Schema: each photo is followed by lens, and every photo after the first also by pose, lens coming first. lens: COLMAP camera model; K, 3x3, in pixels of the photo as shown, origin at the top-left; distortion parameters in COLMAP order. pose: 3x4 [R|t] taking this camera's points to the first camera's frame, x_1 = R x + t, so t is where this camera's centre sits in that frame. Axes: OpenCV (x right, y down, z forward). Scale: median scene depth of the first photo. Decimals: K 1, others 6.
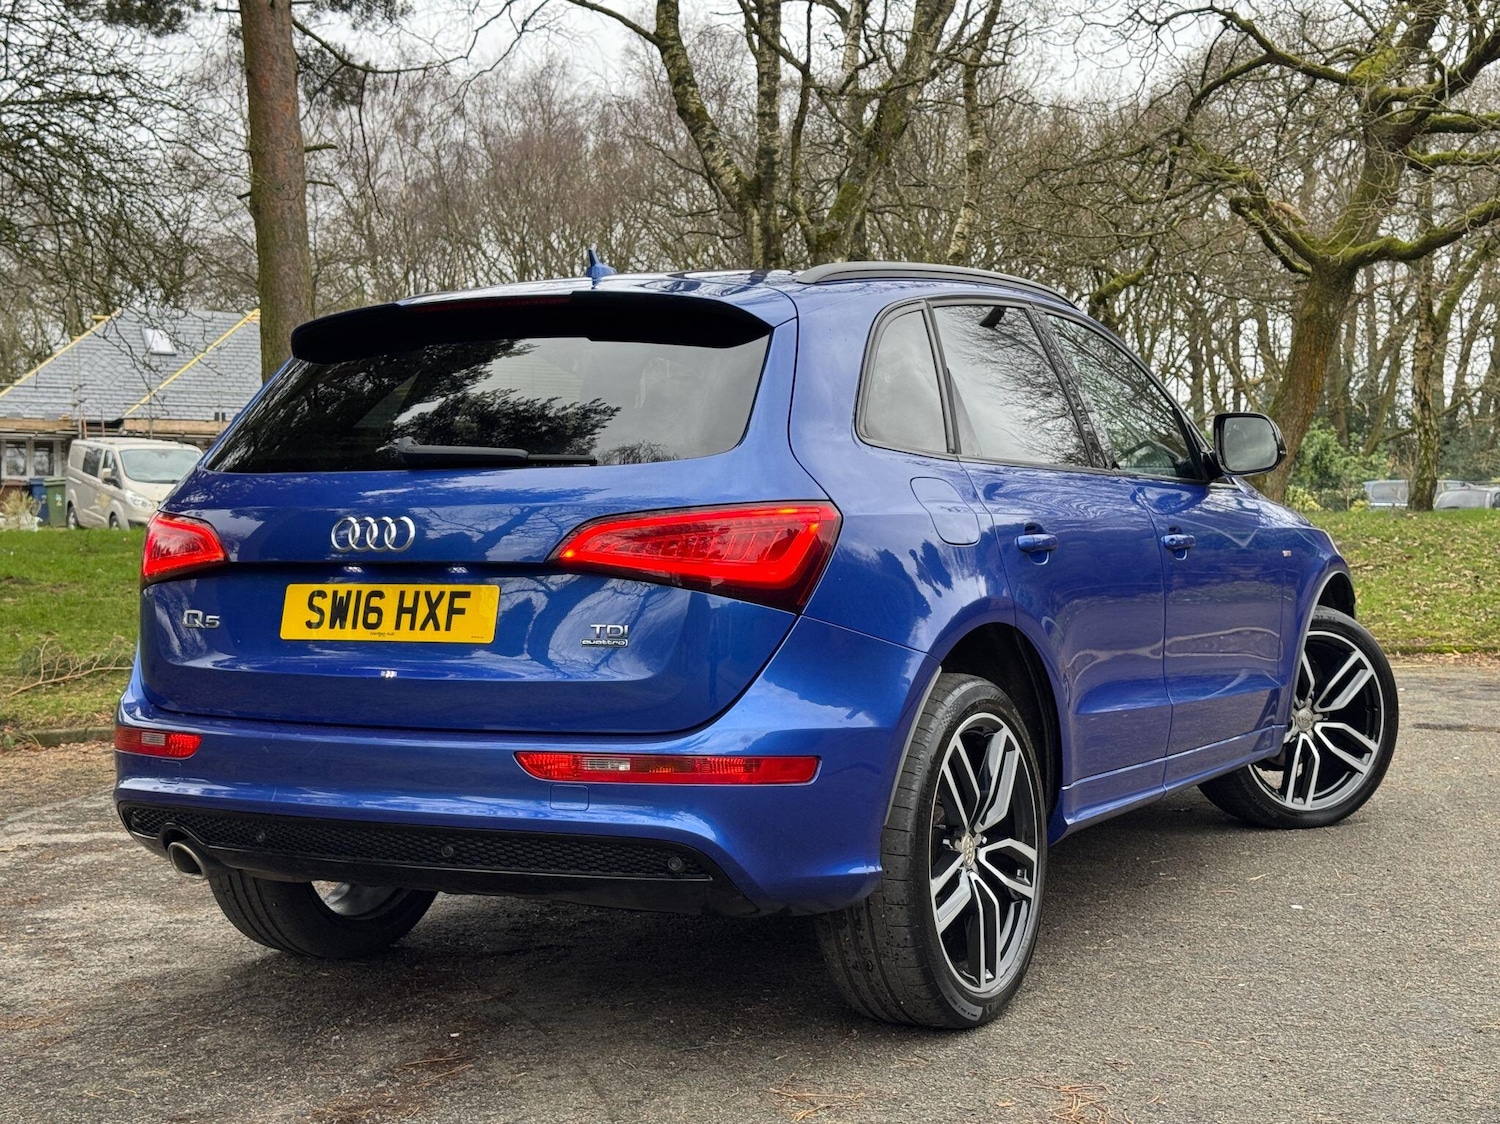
lens RADIAL K [[2124.1, 0, 750.0], [0, 2124.1, 562.0], [0, 0, 1]] dist [0.154570, -0.105698]
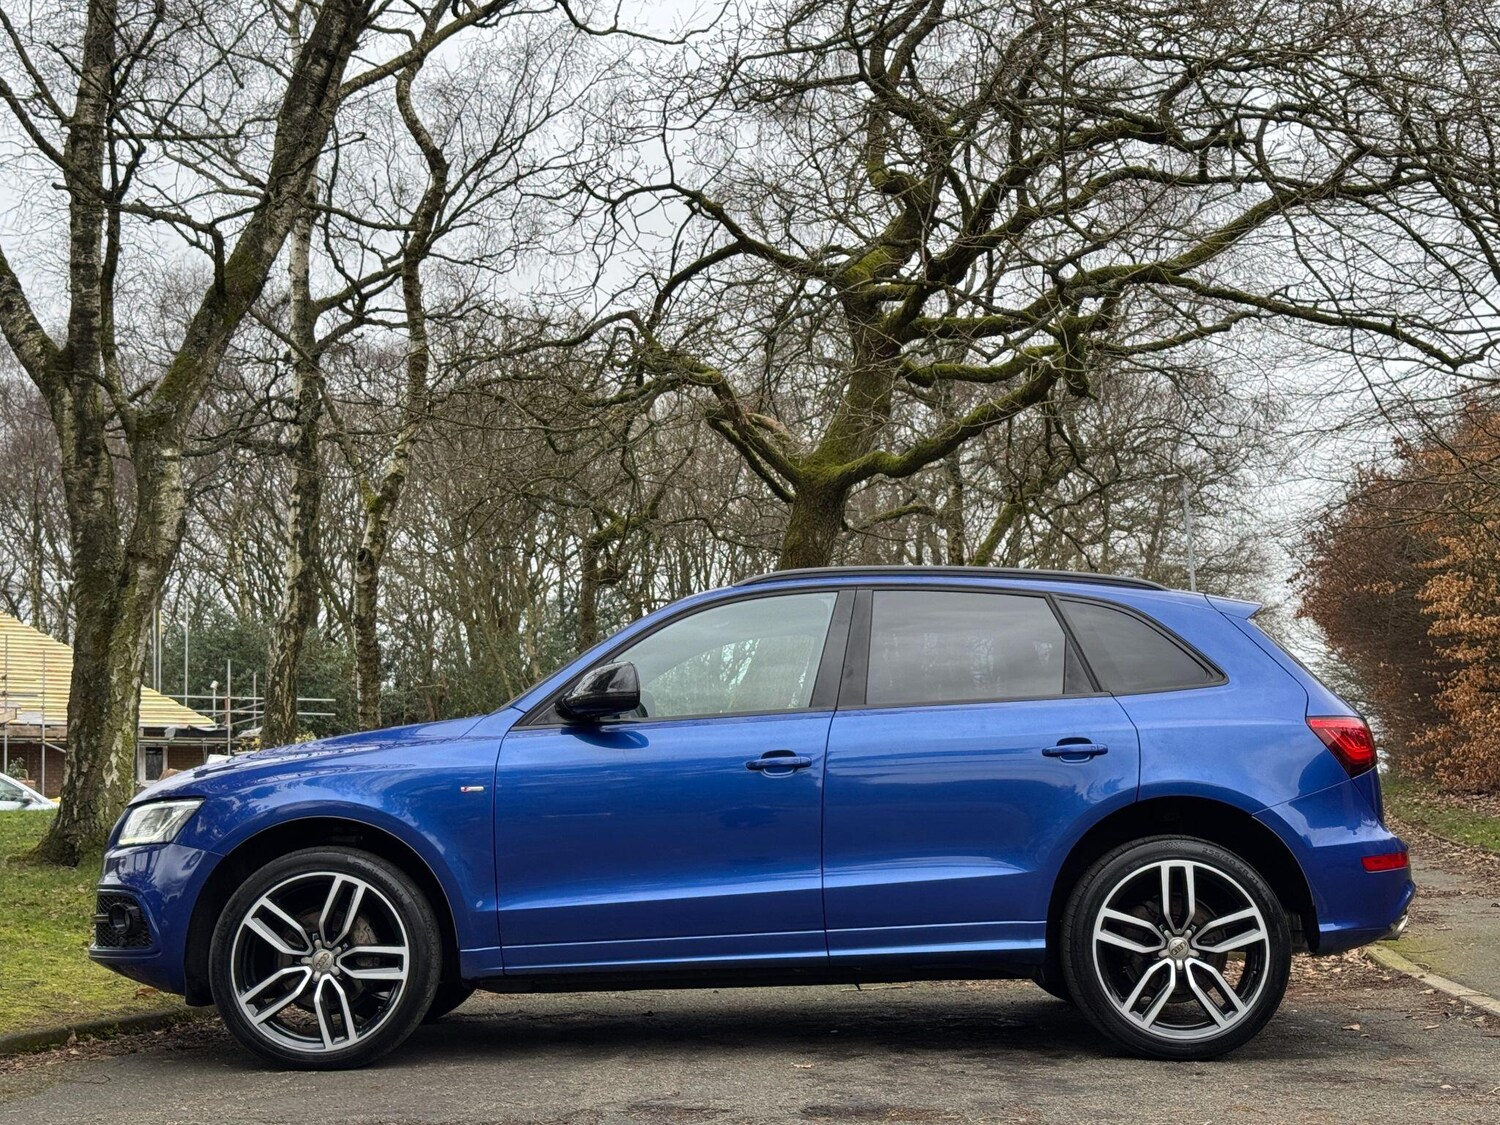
lens RADIAL K [[2168.1, 0, 734.4], [0, 2168.1, 565.5], [0, 0, 1]] dist [0.140033, -0.036105]
pose [[0.983676, 0.009403, 0.179701, 0.094121], [0.014187, 0.991473, -0.129540, 0.001171], [-0.179387, 0.129975, 0.975155, 0.202444]]
